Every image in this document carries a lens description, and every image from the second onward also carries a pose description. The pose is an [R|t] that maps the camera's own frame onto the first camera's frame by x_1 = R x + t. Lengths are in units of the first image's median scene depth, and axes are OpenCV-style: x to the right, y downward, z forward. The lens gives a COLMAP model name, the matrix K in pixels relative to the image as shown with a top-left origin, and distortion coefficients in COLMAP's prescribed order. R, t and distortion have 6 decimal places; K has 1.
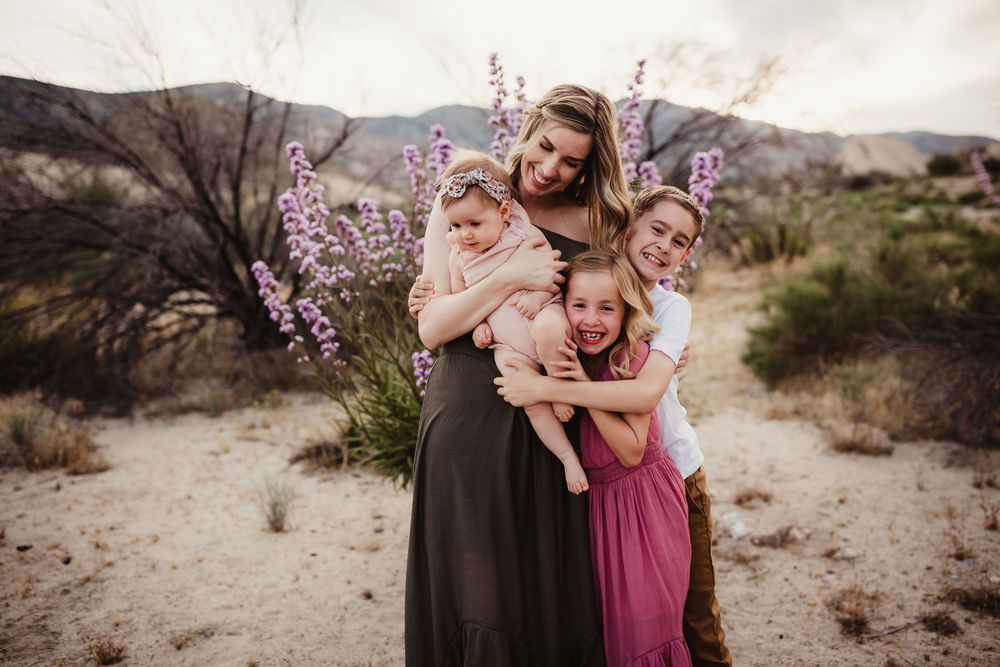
lens RADIAL K [[933.6, 0, 506.7], [0, 933.6, 323.5], [0, 0, 1]] dist [-0.011960, 0.000000]
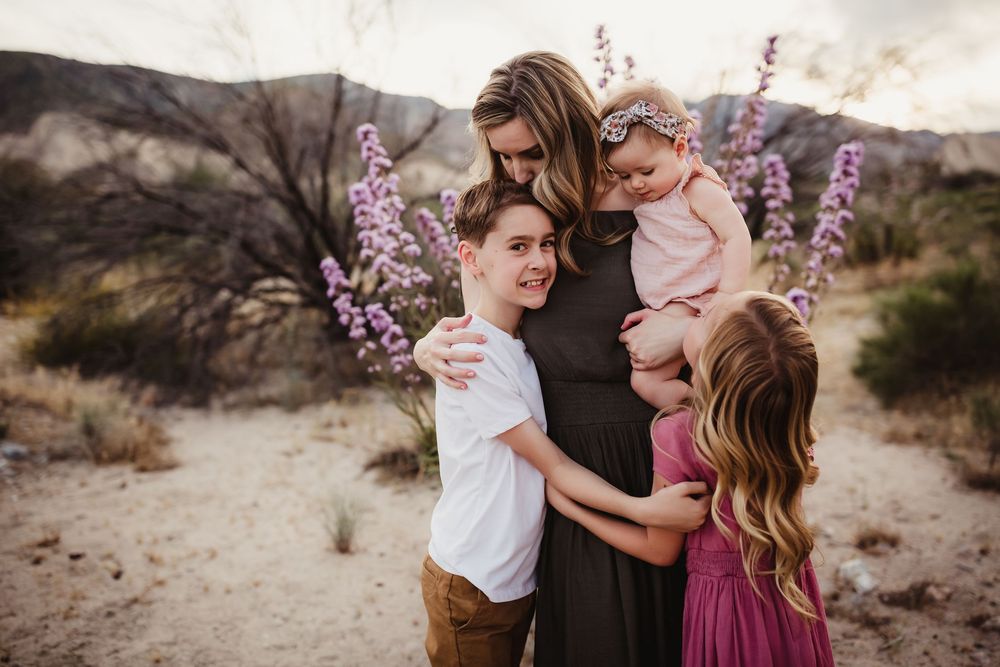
lens RADIAL K [[933.6, 0, 516.1], [0, 933.6, 321.9], [0, 0, 1]] dist [-0.011960, 0.000000]
pose [[0.995857, 0.033554, -0.084518, -0.007372], [-0.032878, 0.999415, 0.009371, -0.017015], [0.084783, -0.006553, 0.996378, 0.104520]]
